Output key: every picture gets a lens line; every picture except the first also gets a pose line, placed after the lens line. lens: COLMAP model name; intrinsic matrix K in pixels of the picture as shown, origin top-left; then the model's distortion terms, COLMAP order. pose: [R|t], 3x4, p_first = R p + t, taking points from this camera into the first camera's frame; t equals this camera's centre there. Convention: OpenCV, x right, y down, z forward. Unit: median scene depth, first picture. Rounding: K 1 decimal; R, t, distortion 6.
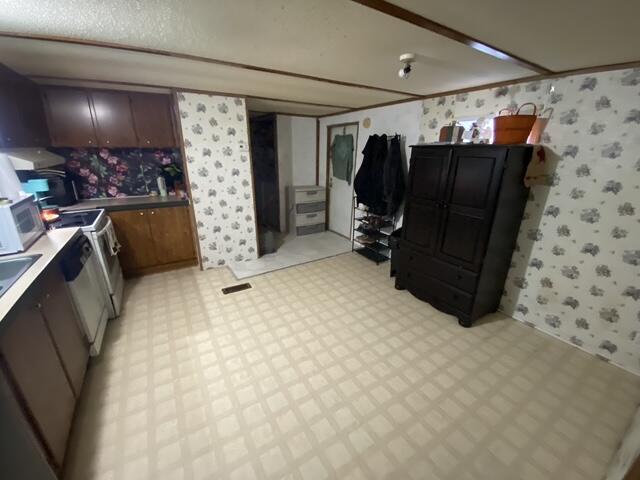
lens RADIAL K [[260.4, 0, 320.0], [0, 260.4, 240.0], [0, 0, 1]] dist [0.059330, -0.043772]
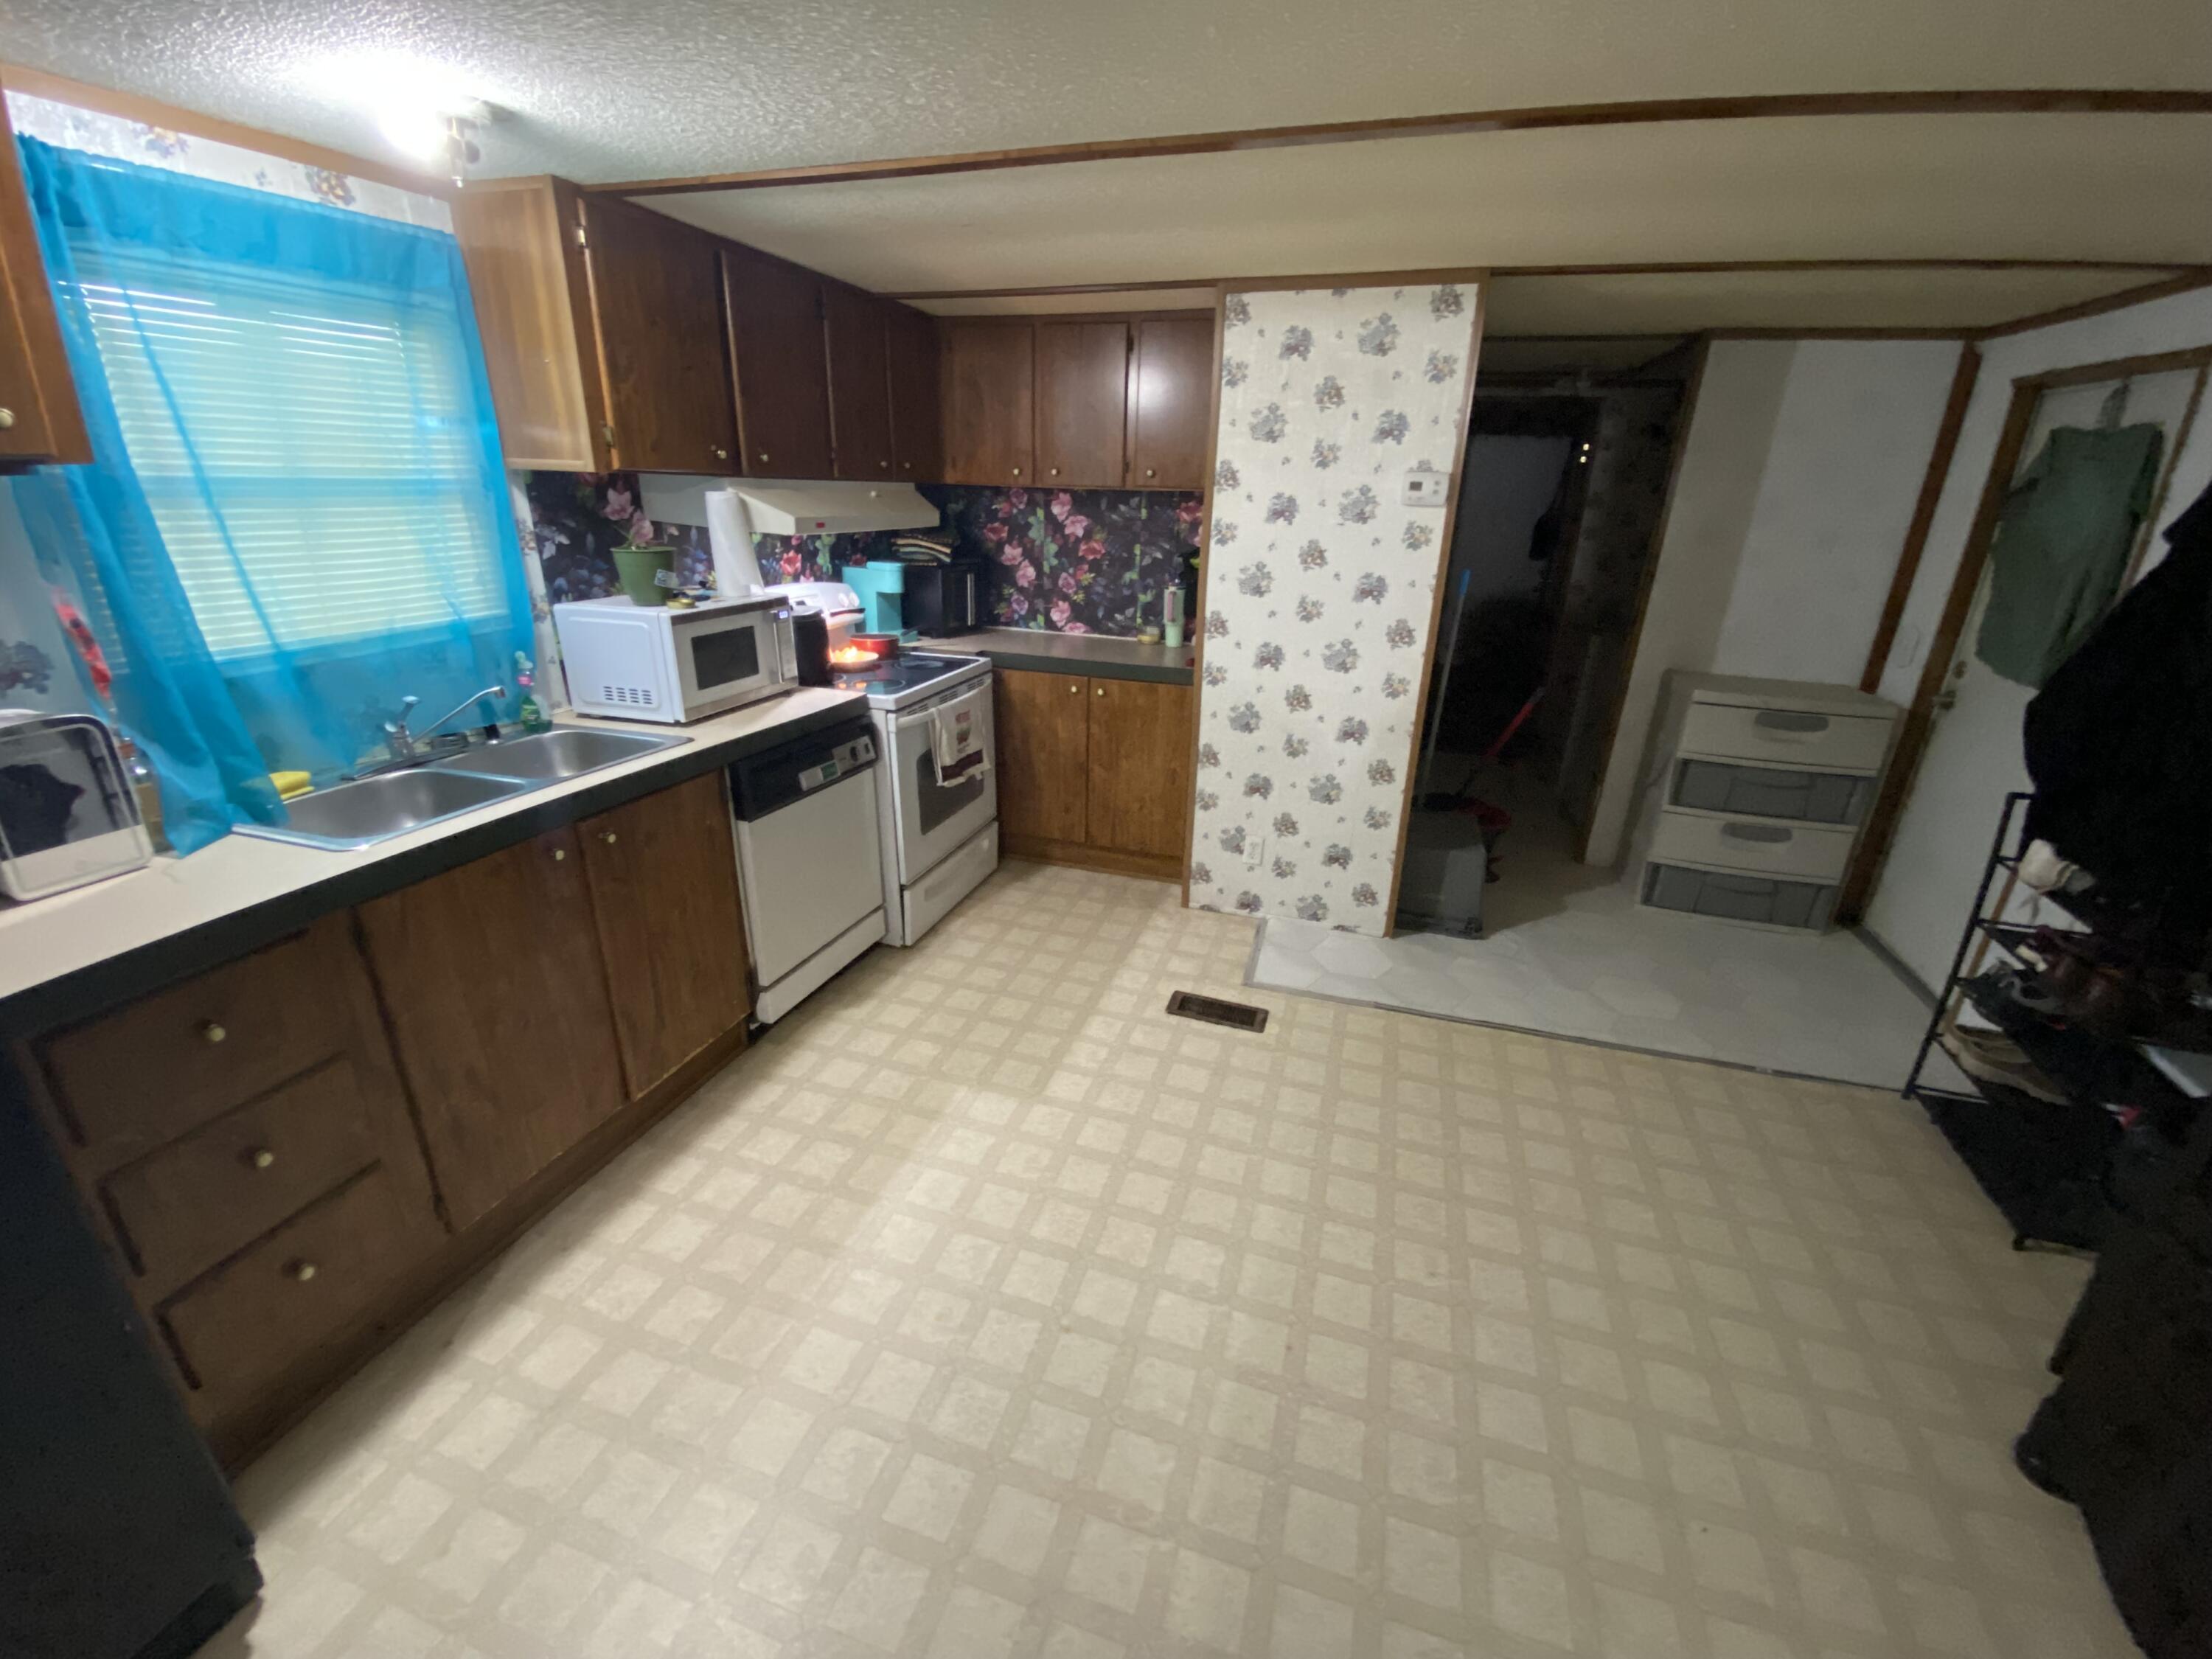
lens RADIAL K [[900.1, 0, 1106.0], [0, 900.1, 829.5], [0, 0, 1]] dist [0.059330, -0.043772]
pose [[0.653436, 0.275414, -0.705102, 0.197989], [-0.263469, 0.955971, 0.129241, -0.079474], [0.709652, 0.101322, 0.697229, 0.225625]]
